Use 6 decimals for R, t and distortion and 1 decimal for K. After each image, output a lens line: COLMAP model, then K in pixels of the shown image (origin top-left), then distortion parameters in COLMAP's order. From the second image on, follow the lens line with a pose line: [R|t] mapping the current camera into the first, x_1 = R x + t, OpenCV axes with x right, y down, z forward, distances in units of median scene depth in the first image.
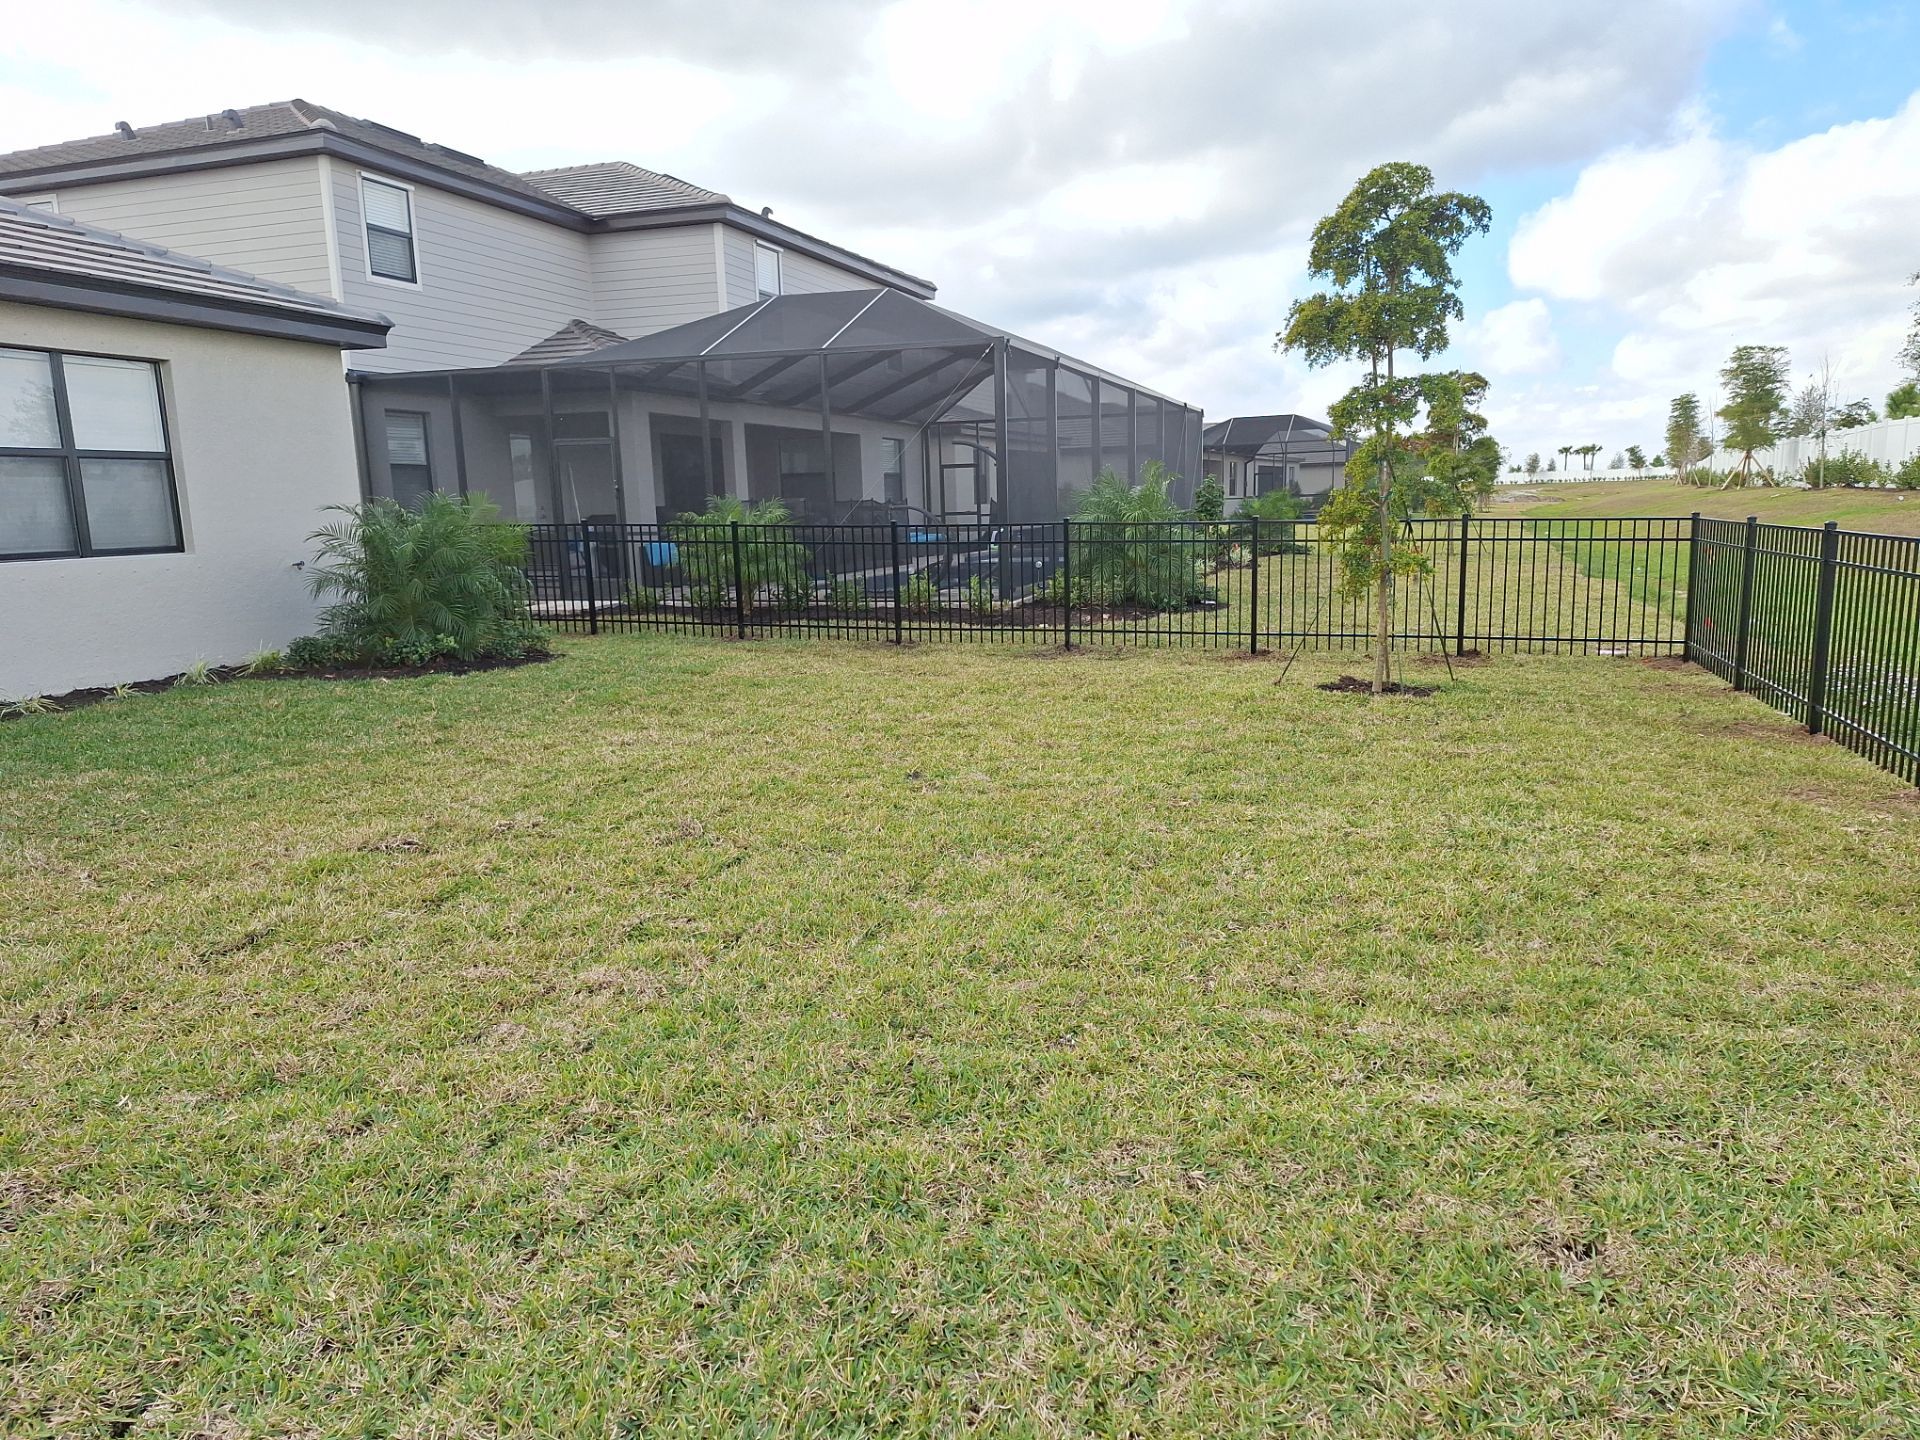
lens RADIAL K [[1334.0, 0, 963.6], [0, 1334.0, 749.9], [0, 0, 1]] dist [0.075893, -0.117892]
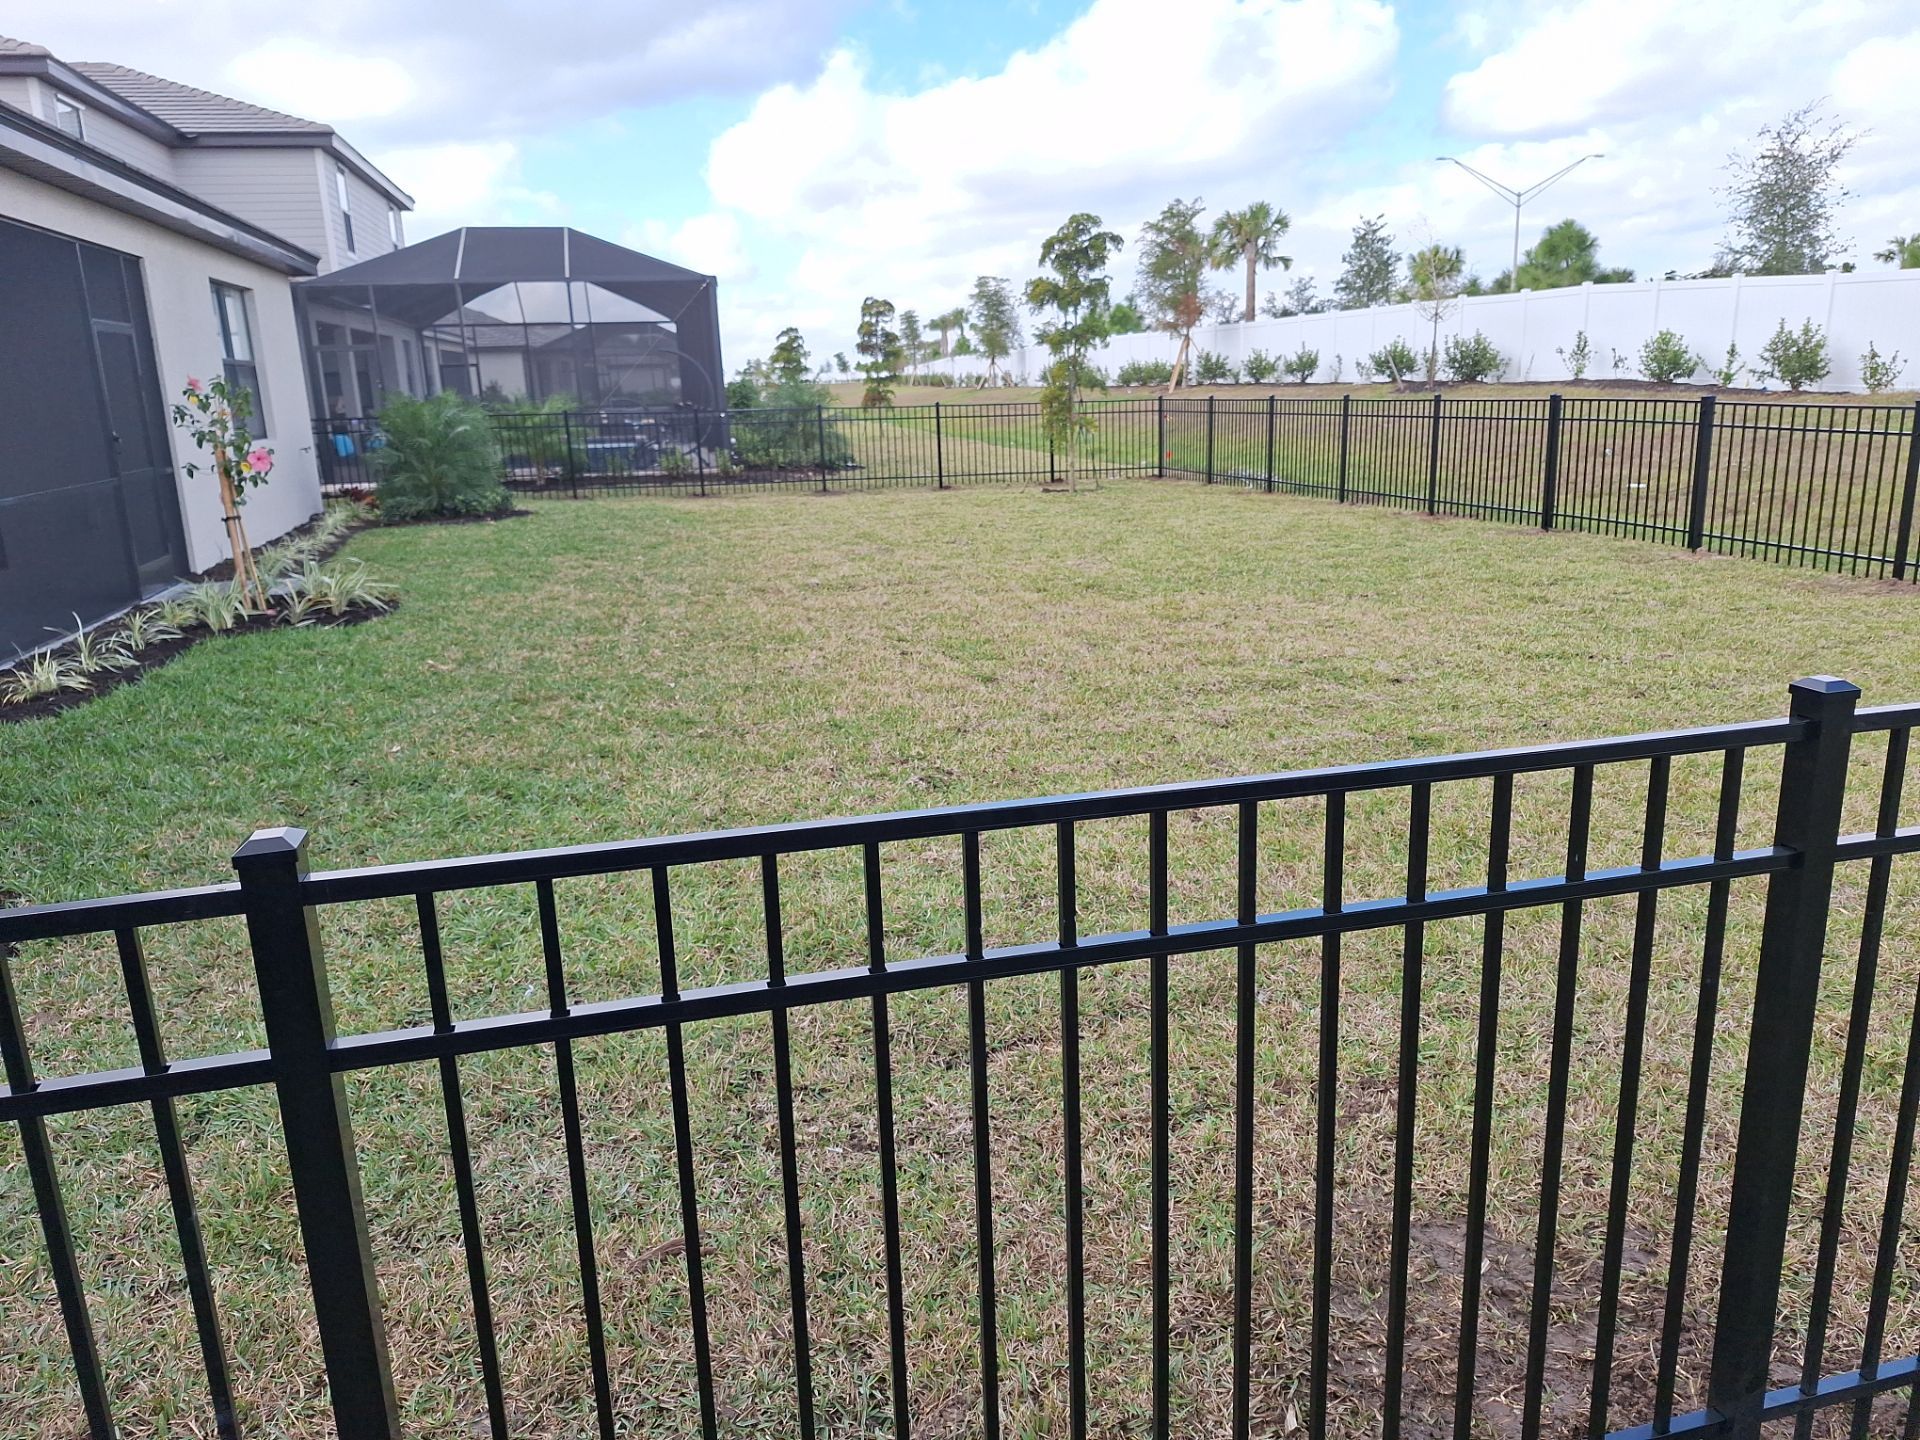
lens RADIAL K [[1334.0, 0, 963.6], [0, 1334.0, 749.9], [0, 0, 1]] dist [0.075893, -0.117892]
pose [[0.842458, -0.148879, 0.517782, -0.446642], [0.113279, 0.988526, 0.099922, 0.056863], [-0.526718, -0.025526, 0.849657, -0.274764]]
